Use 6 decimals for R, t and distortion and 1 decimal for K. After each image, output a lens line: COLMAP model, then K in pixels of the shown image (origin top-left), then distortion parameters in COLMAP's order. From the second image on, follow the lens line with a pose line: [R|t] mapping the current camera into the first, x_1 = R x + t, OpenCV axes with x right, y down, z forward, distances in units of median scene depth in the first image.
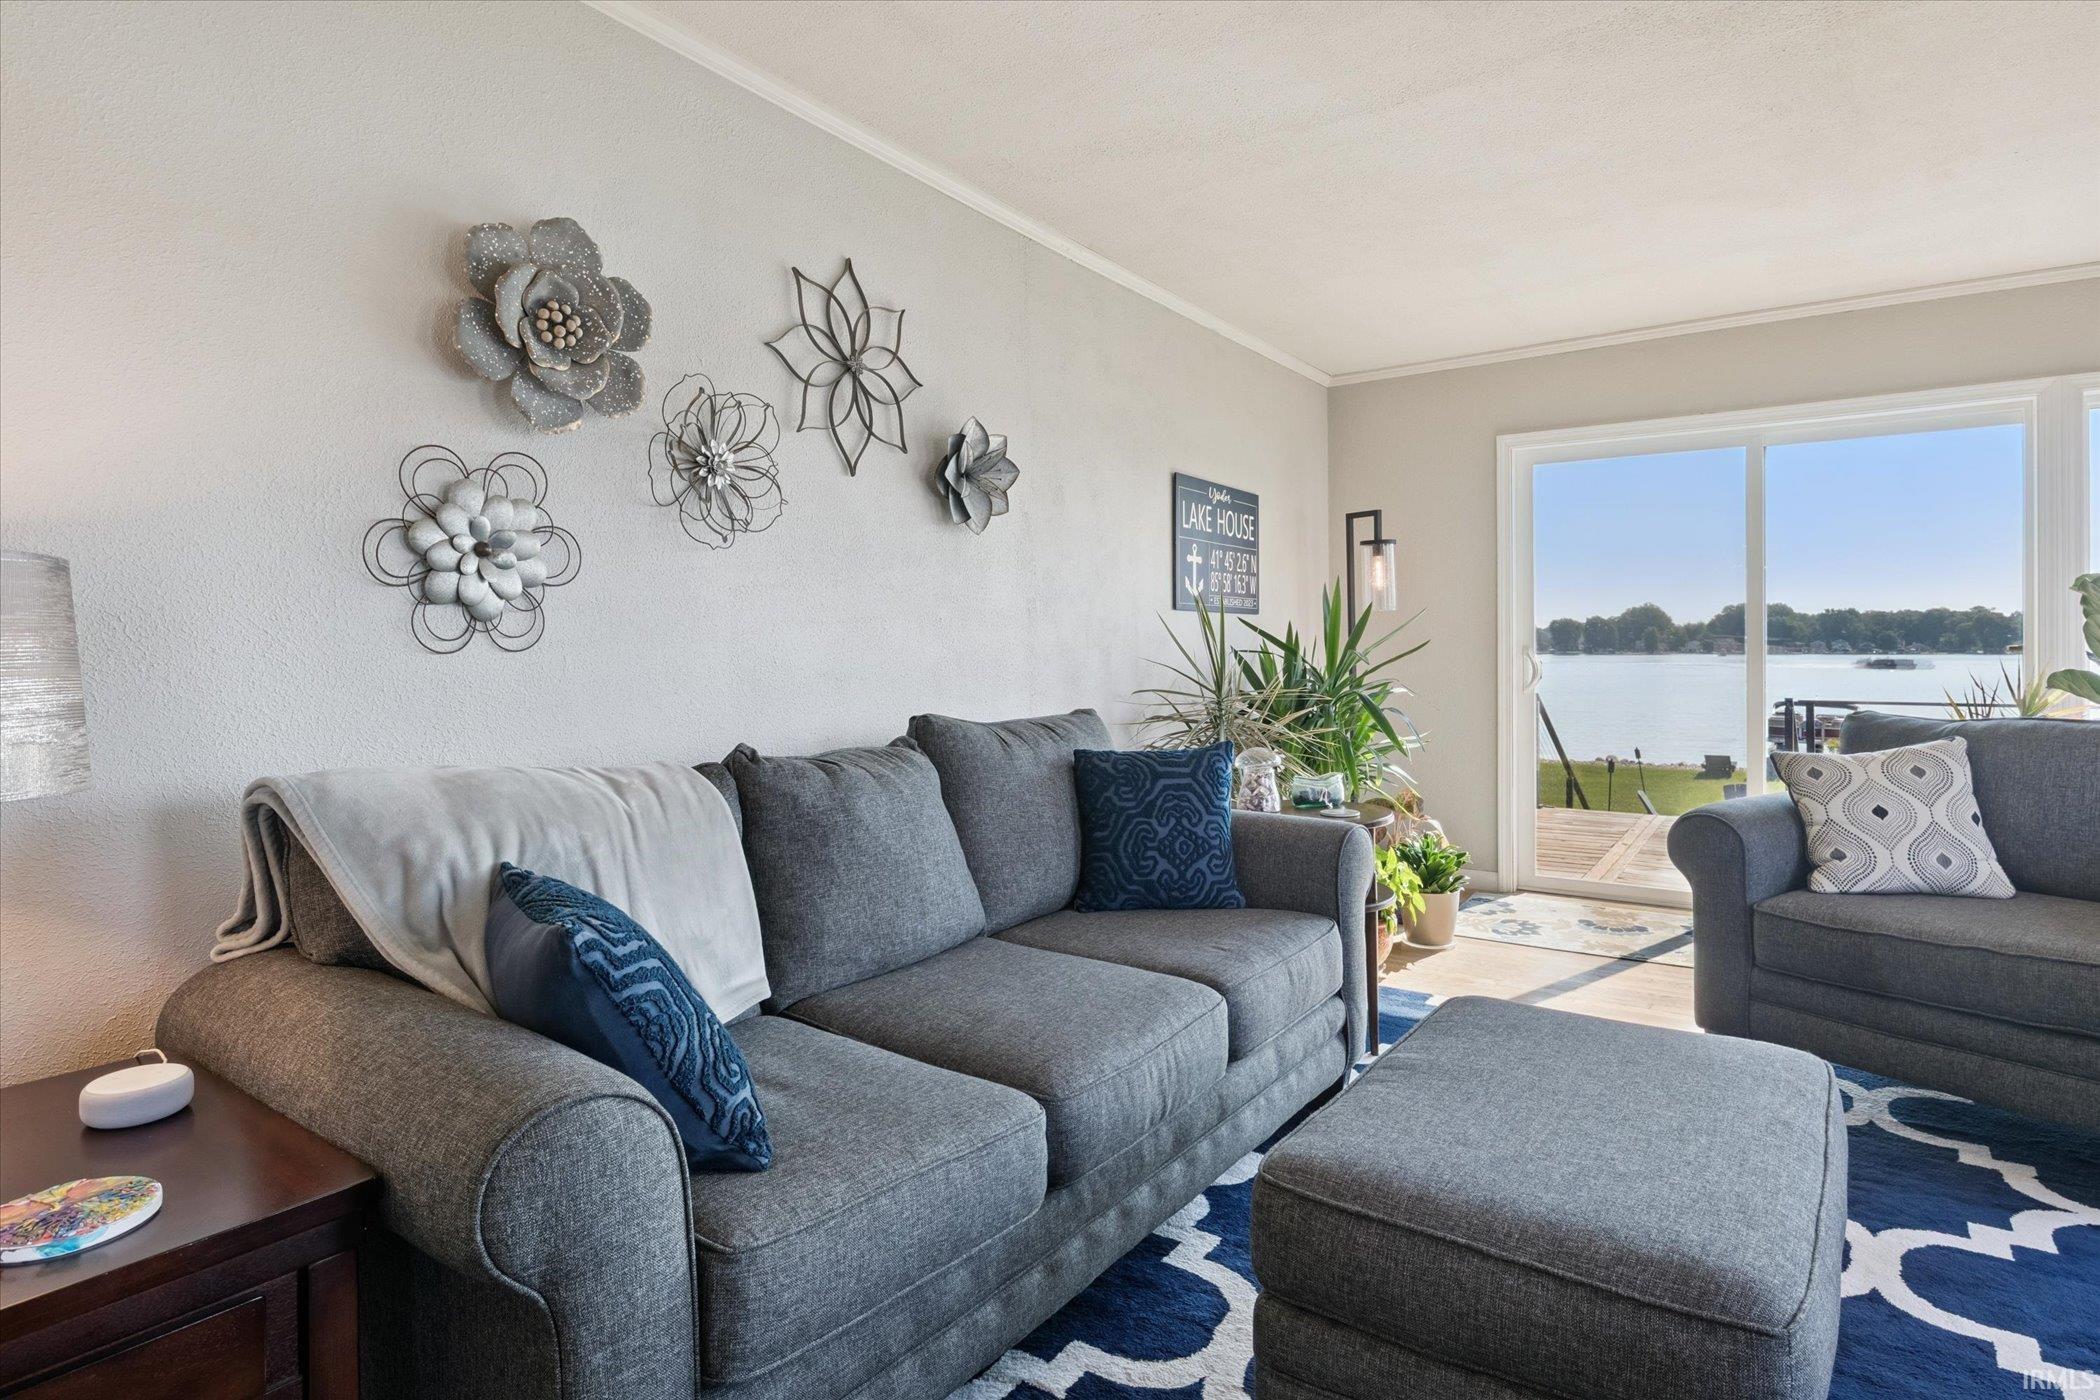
lens RADIAL K [[1111.4, 0, 1063.7], [0, 1111.4, 643.5], [0, 0, 1]] dist [-0.007088, 0.000163]
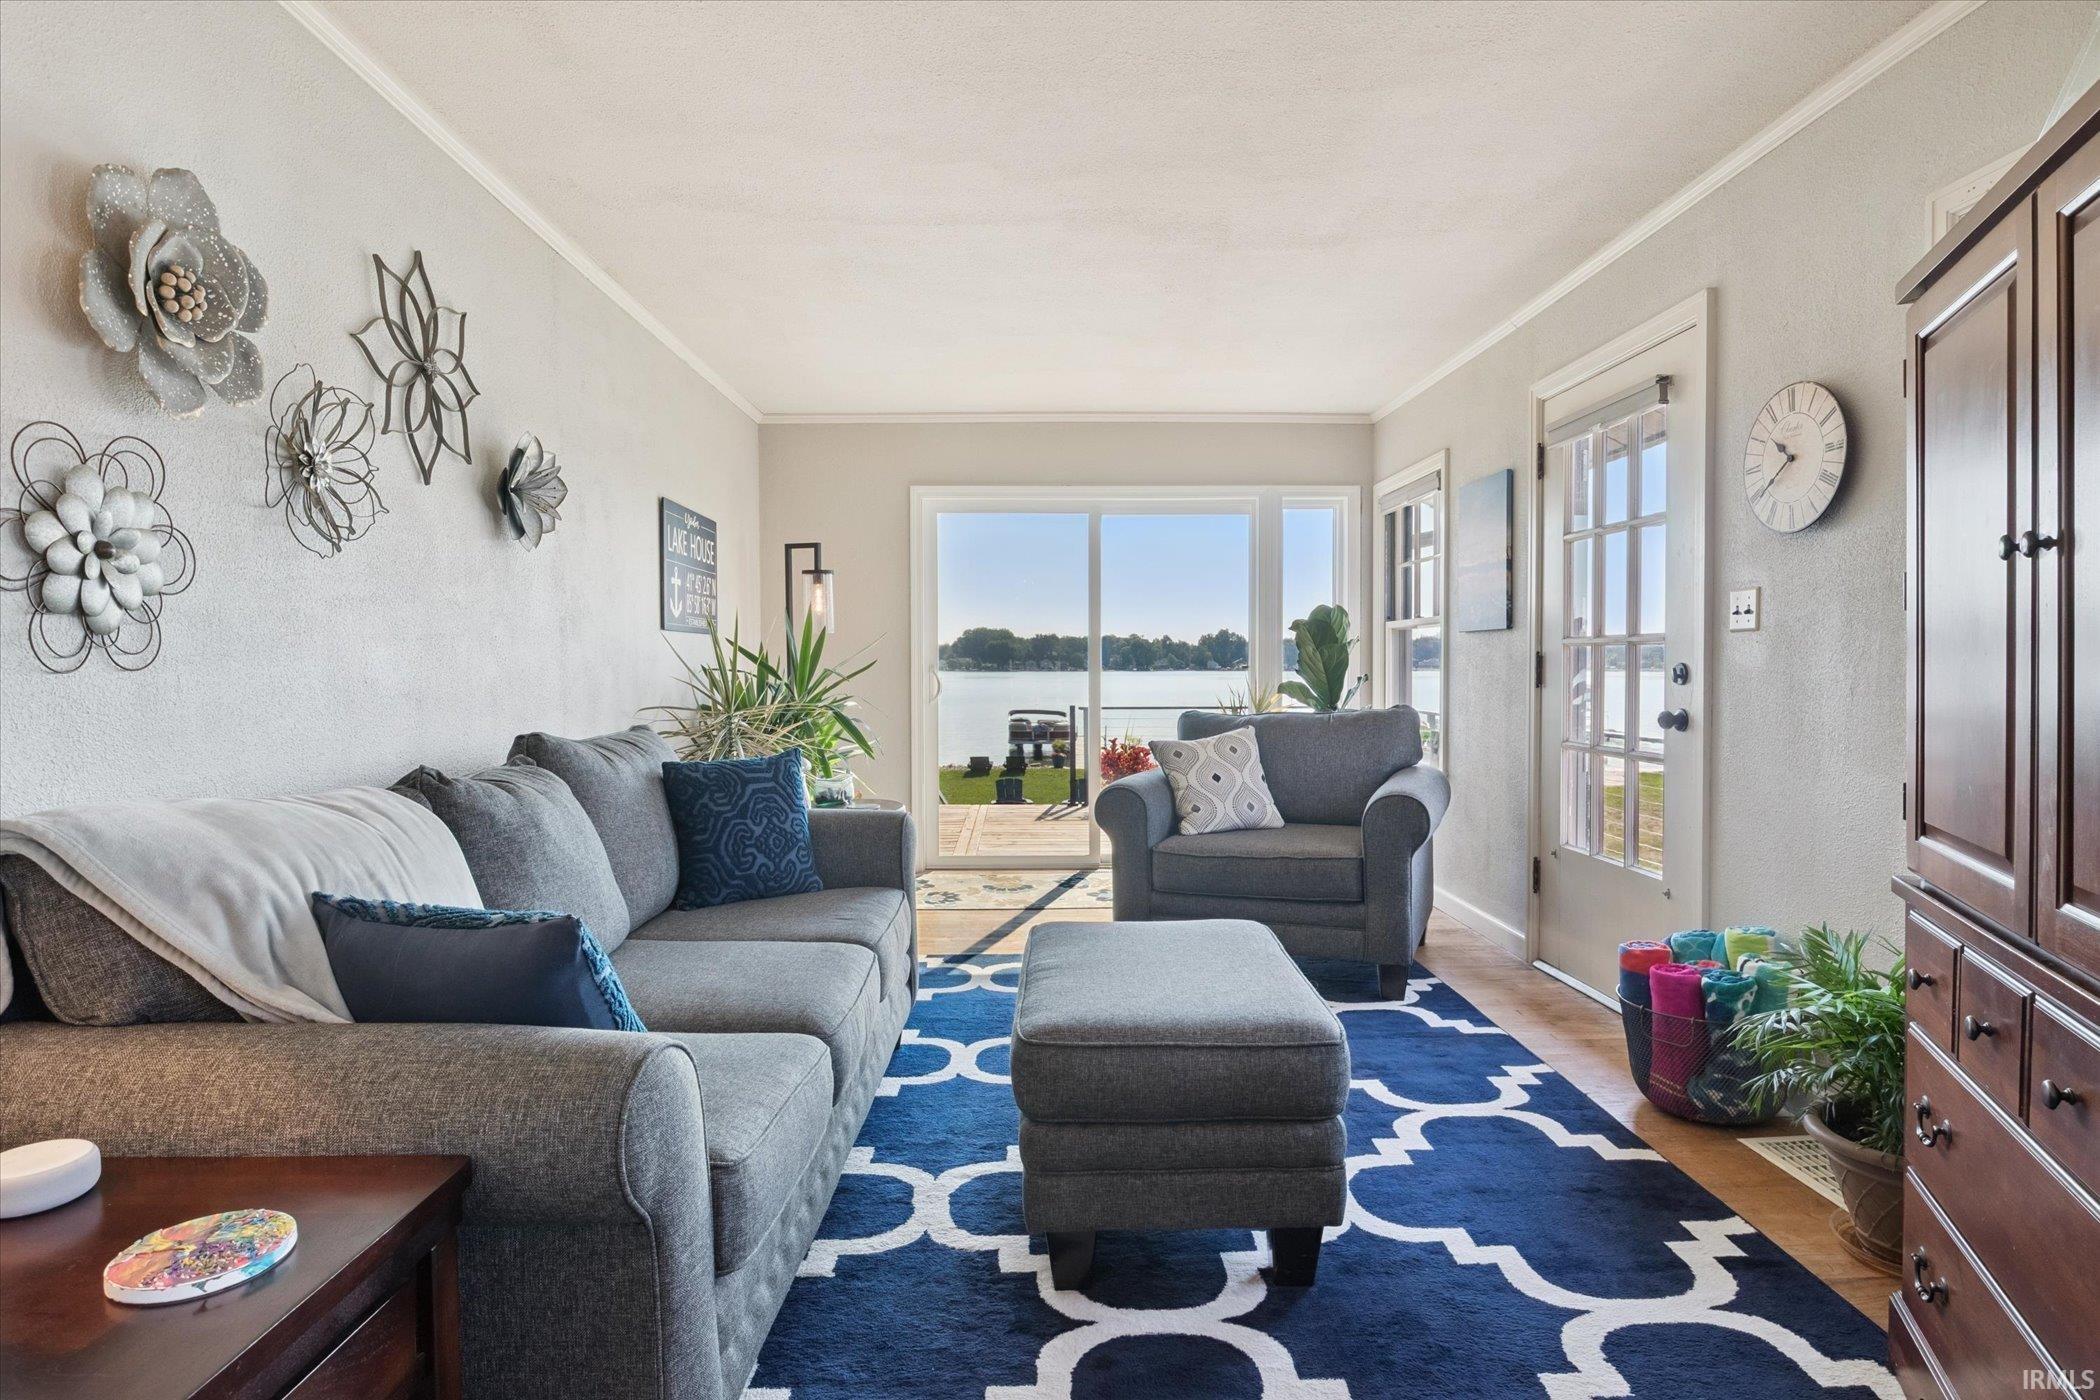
lens RADIAL K [[1103.4, 0, 1053.8], [0, 1103.4, 683.2], [0, 0, 1]] dist [-0.000125, 0.000888]
pose [[0.814057, -0.007905, 0.580731, -0.315589], [-0.003466, 0.999823, 0.018468, -0.001051], [-0.580775, -0.017047, 0.813886, -0.080067]]
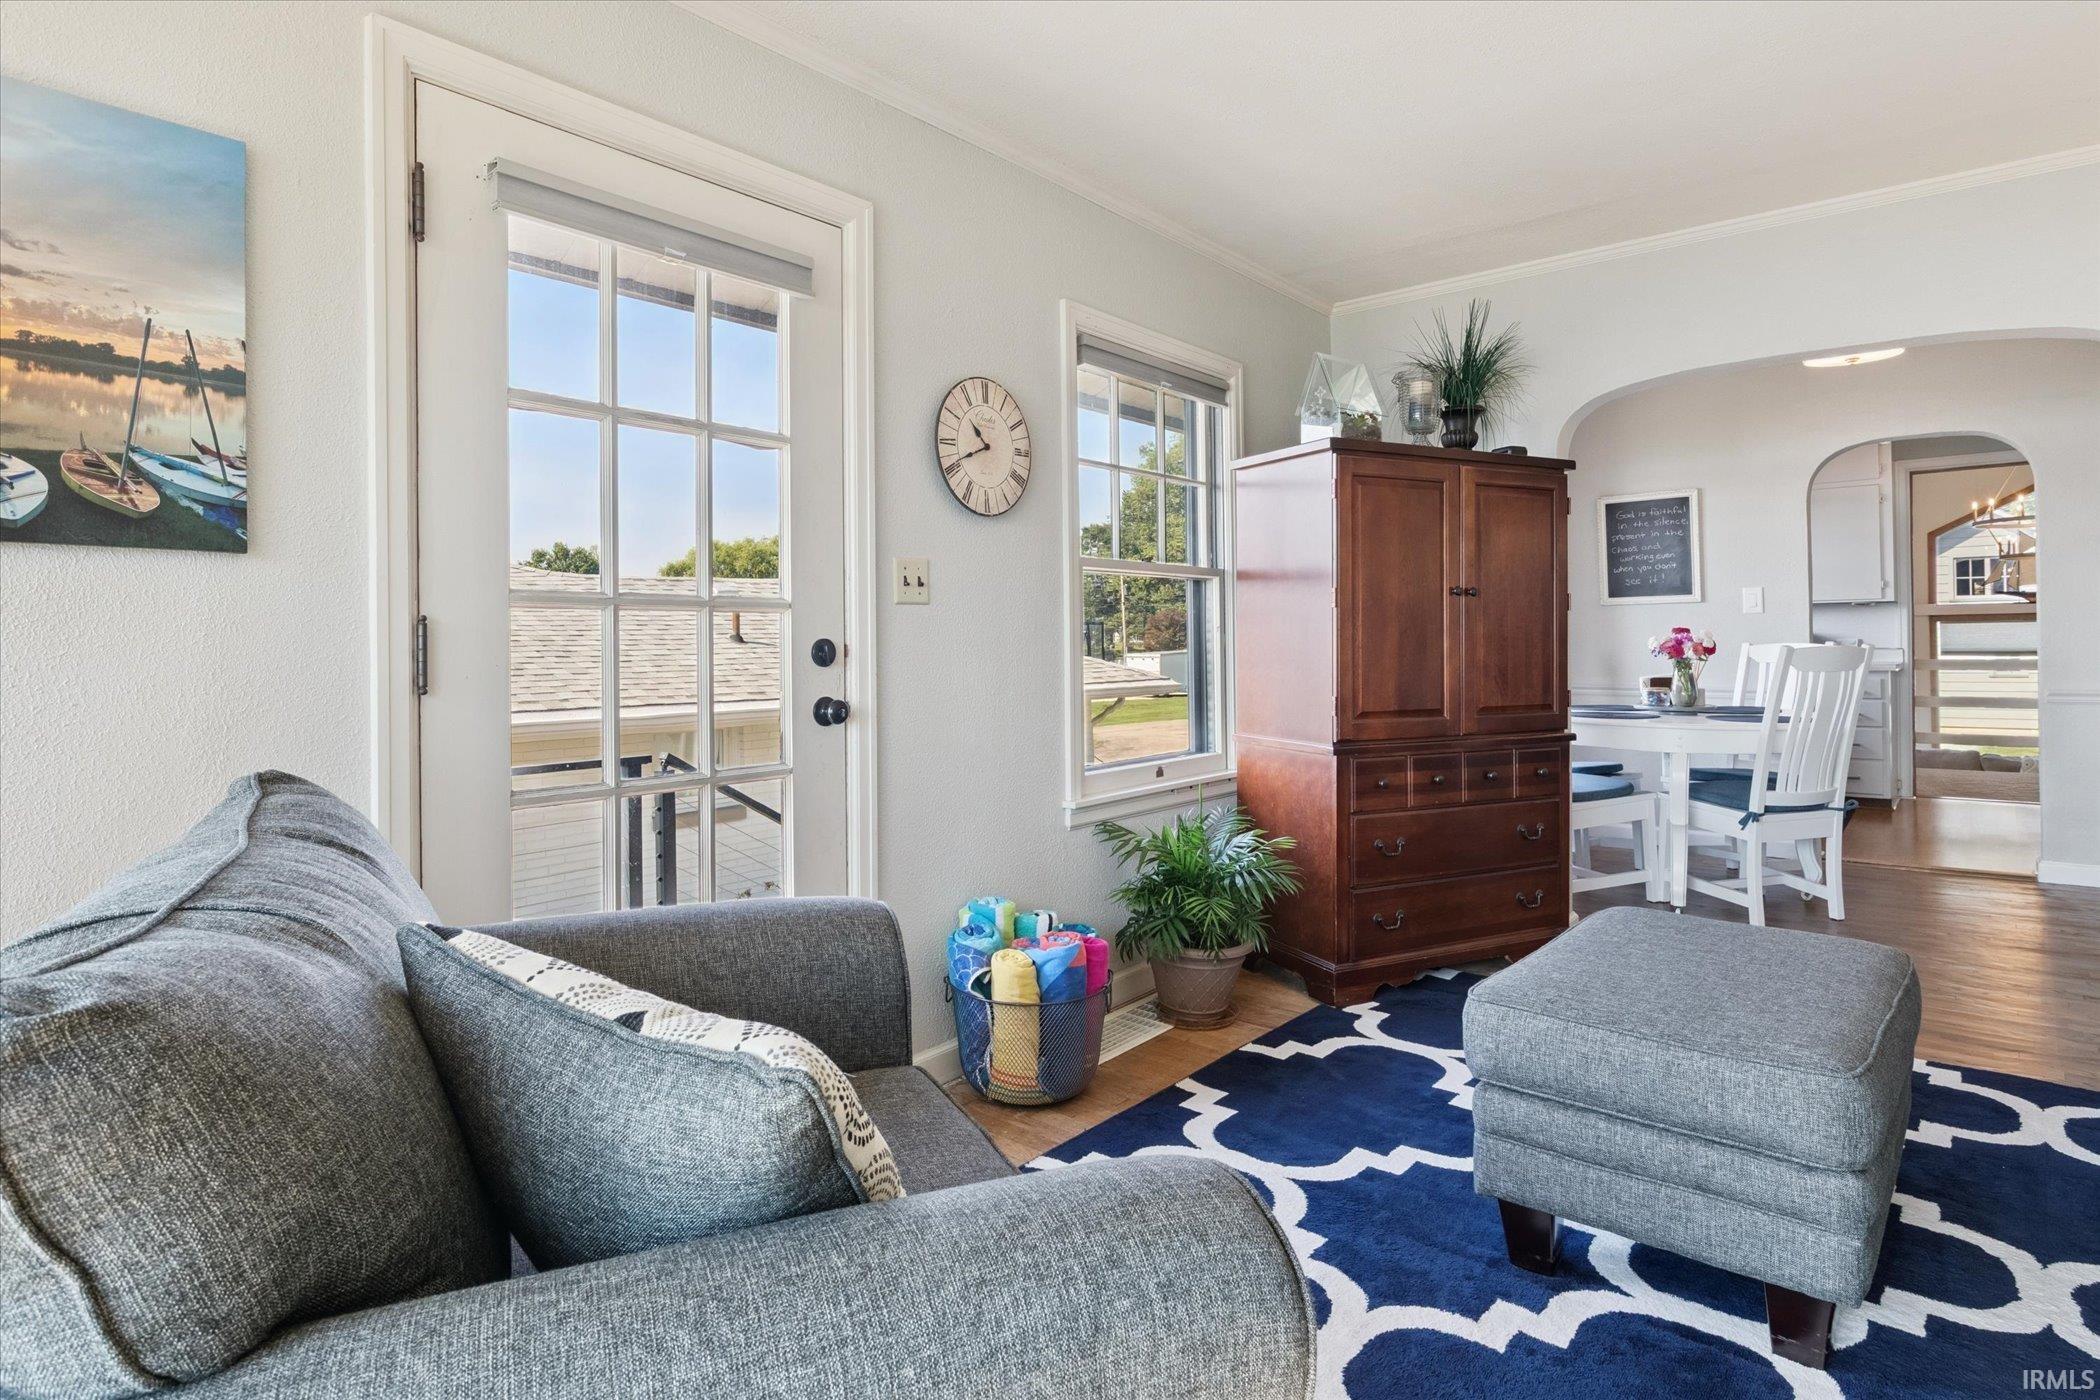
lens RADIAL K [[1100.4, 0, 1071.4], [0, 1100.4, 632.1], [0, 0, 1]] dist [-0.006760, 0.000219]
pose [[-0.995082, 0.015690, 0.097799, 0.623466], [0.014246, 0.999779, -0.015450, 0.008599], [-0.098020, -0.013980, -0.995086, 1.394877]]
